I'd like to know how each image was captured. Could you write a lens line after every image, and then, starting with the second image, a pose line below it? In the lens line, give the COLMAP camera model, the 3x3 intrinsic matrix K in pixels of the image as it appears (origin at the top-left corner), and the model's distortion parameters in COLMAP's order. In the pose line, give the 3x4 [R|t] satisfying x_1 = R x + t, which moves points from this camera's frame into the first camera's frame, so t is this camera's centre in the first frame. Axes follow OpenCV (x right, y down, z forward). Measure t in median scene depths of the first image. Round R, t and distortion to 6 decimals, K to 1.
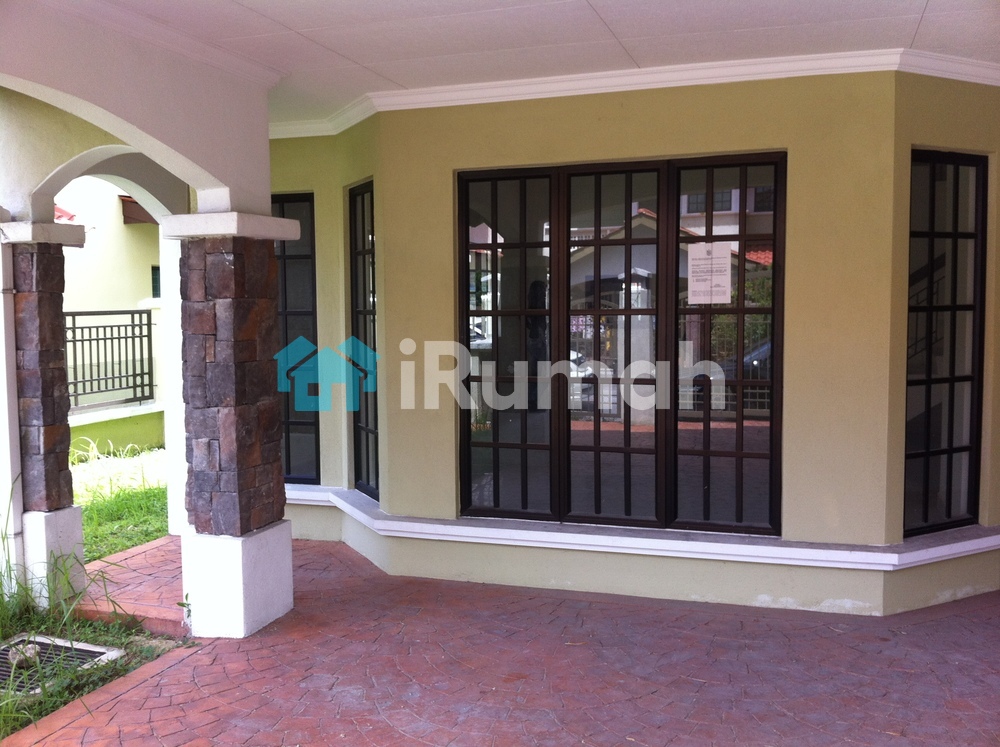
lens RADIAL K [[891.6, 0, 525.5], [0, 891.6, 372.9], [0, 0, 1]] dist [0.037733, -0.238913]
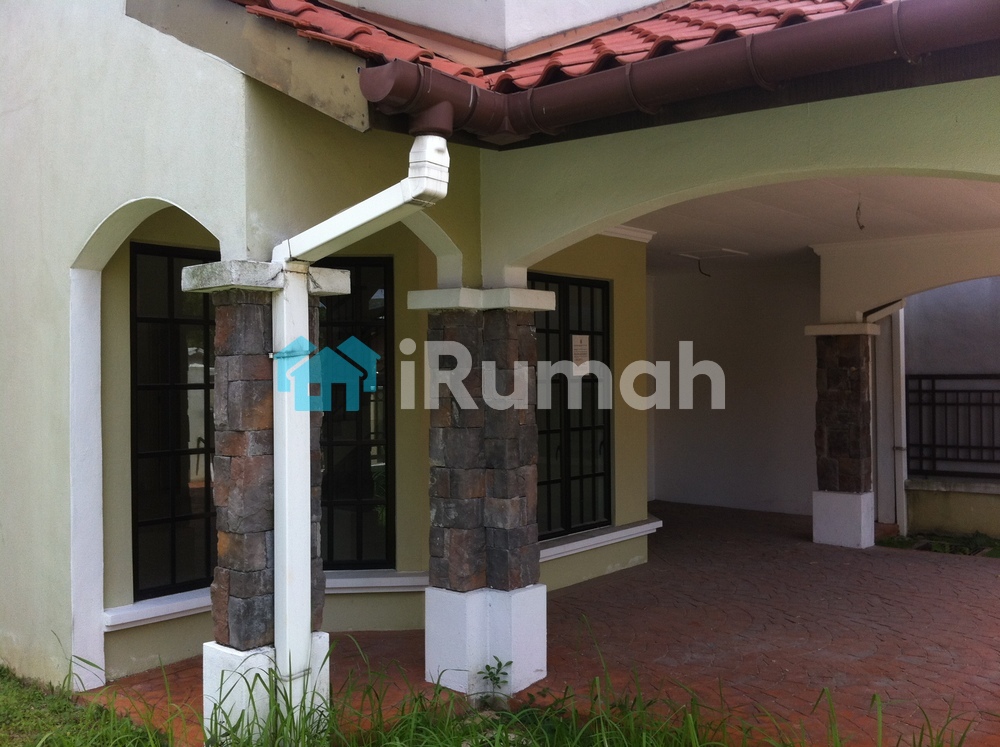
lens RADIAL K [[891.6, 0, 525.5], [0, 891.6, 372.9], [0, 0, 1]] dist [0.037733, -0.238913]
pose [[0.408836, 0.010088, 0.912552, -1.315899], [0.062169, 0.997308, -0.038878, -0.030745], [-0.910488, 0.072627, 0.407108, 0.549824]]
